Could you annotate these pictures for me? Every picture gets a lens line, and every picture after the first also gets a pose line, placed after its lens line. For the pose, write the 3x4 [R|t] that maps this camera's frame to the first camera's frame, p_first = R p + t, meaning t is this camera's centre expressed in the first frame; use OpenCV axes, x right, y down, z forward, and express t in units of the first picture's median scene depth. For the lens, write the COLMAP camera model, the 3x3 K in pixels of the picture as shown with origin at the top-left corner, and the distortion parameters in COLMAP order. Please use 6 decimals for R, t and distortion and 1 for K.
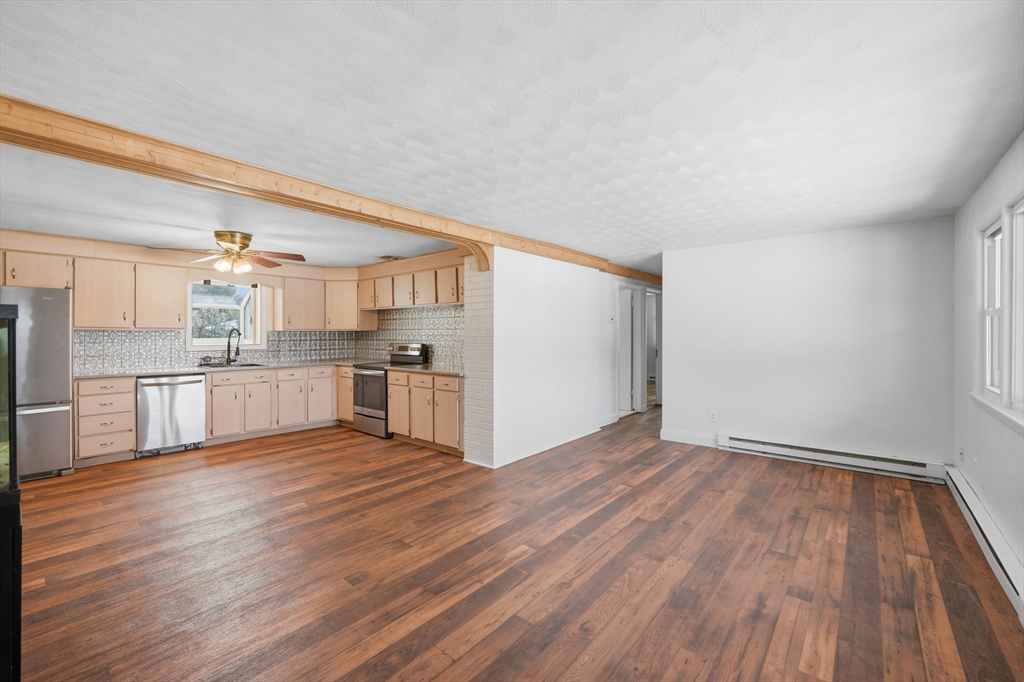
lens RADIAL K [[421.8, 0, 511.0], [0, 421.8, 333.6], [0, 0, 1]] dist [-0.000913, -0.005582]
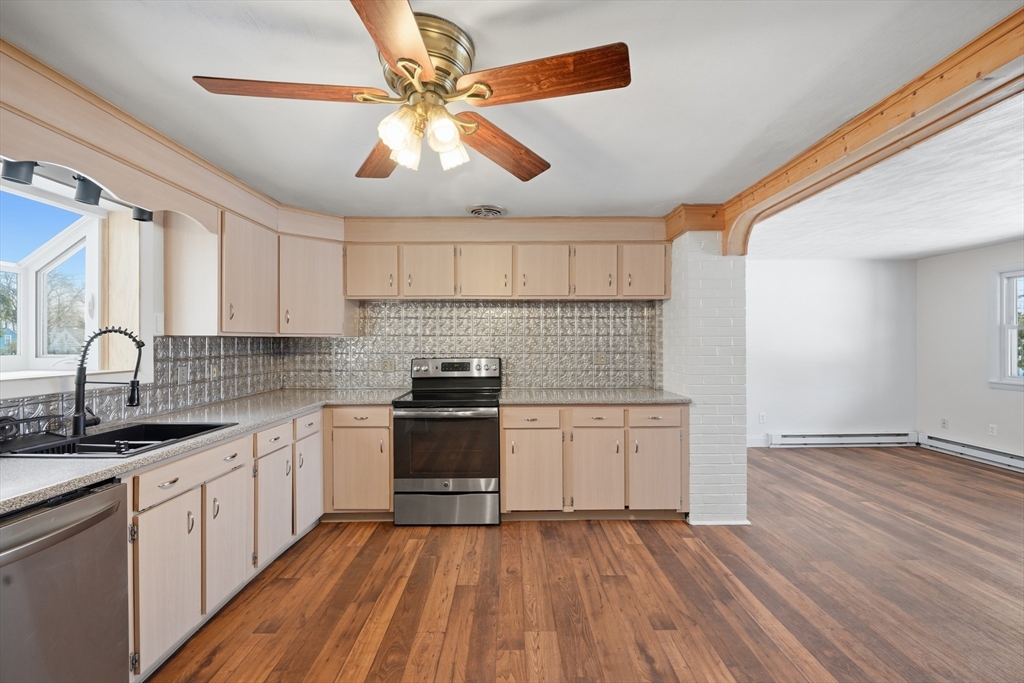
lens RADIAL K [[418.8, 0, 512.0], [0, 418.8, 341.5], [0, 0, 1]] dist [-0.000445, -0.007160]
pose [[0.763573, -0.000335, 0.645721, -0.618863], [0.002531, 0.999994, -0.002475, 0.000890], [-0.645717, 0.003525, 0.763569, 0.525757]]
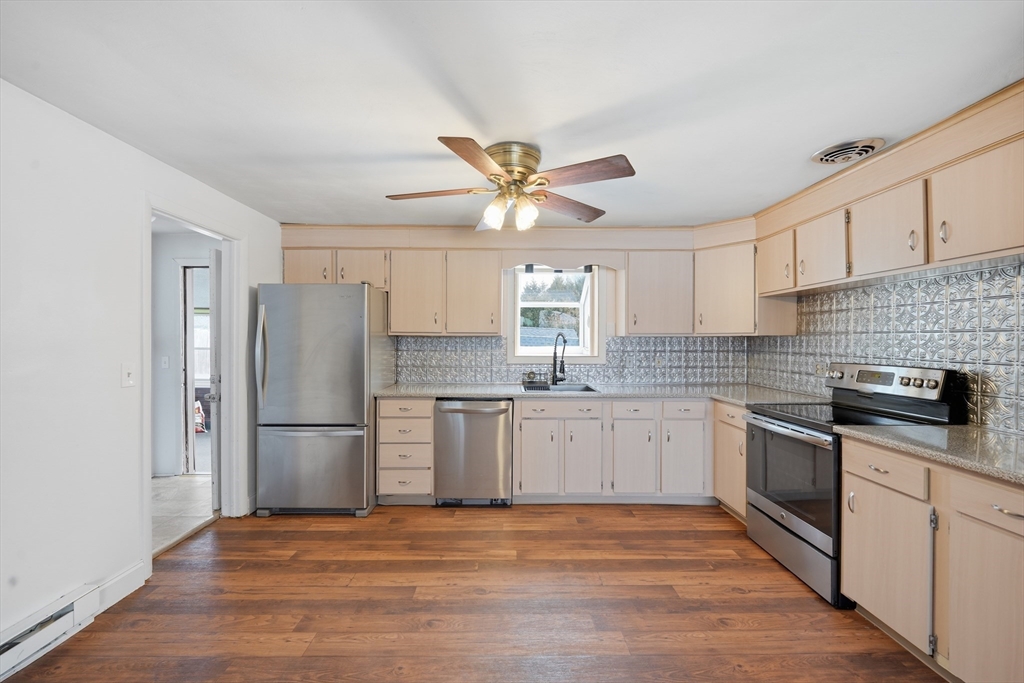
lens RADIAL K [[417.0, 0, 512.0], [0, 417.0, 341.5], [0, 0, 1]] dist [-0.001062, -0.006473]
pose [[0.655033, 0.005559, -0.755580, -0.193060], [-0.003862, 0.999985, 0.004009, -0.000652], [0.755591, 0.000292, 0.655044, 0.490844]]
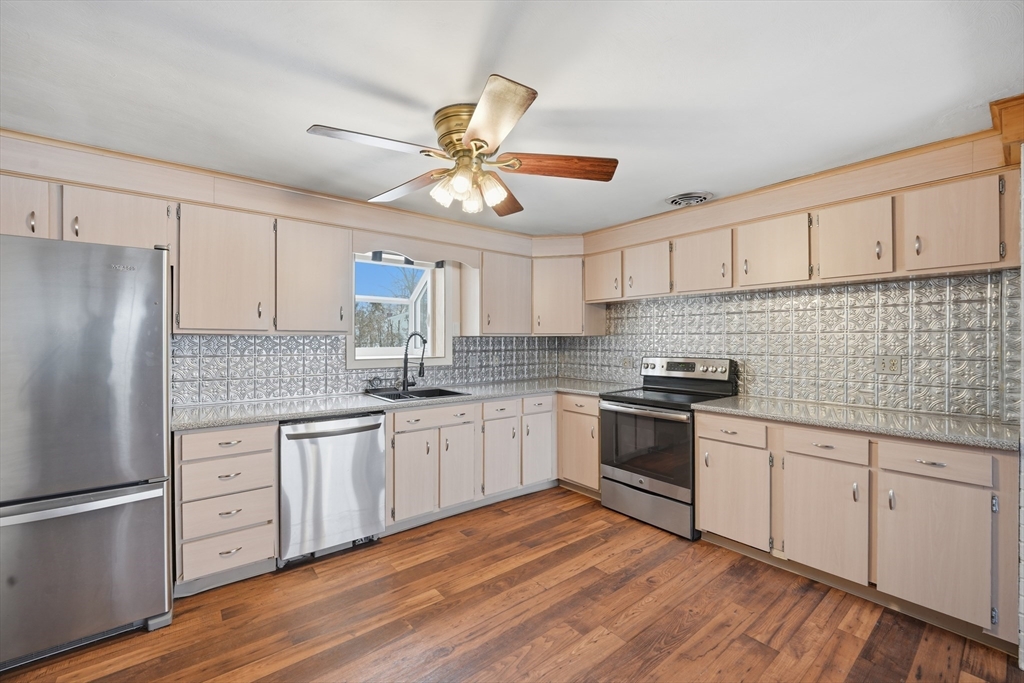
lens RADIAL K [[417.0, 0, 512.0], [0, 417.0, 341.5], [0, 0, 1]] dist [-0.001062, -0.006473]
pose [[0.980775, 0.000981, -0.195139, -0.395109], [-0.000421, 0.999996, 0.002915, -0.000448], [0.195141, -0.002777, 0.980771, 0.426733]]
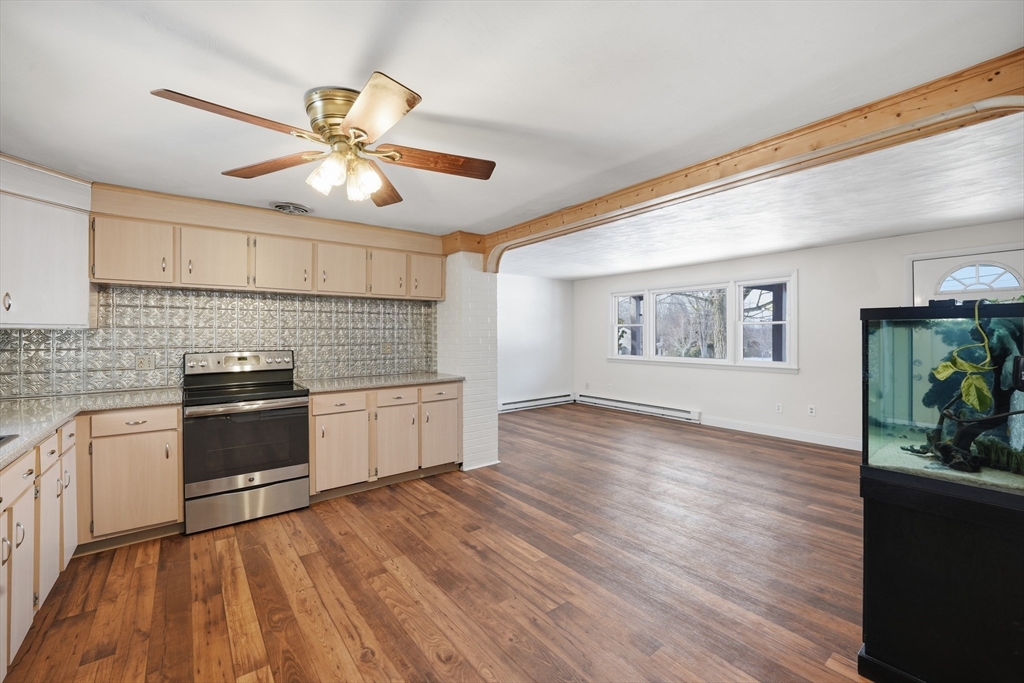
lens RADIAL K [[421.8, 0, 511.0], [0, 421.8, 334.1], [0, 0, 1]] dist [-0.000913, -0.005582]
pose [[0.211043, -0.000578, 0.977477, -0.788866], [0.003713, 0.999993, -0.000210, 0.000638], [-0.977470, 0.003674, 0.211044, 0.556641]]
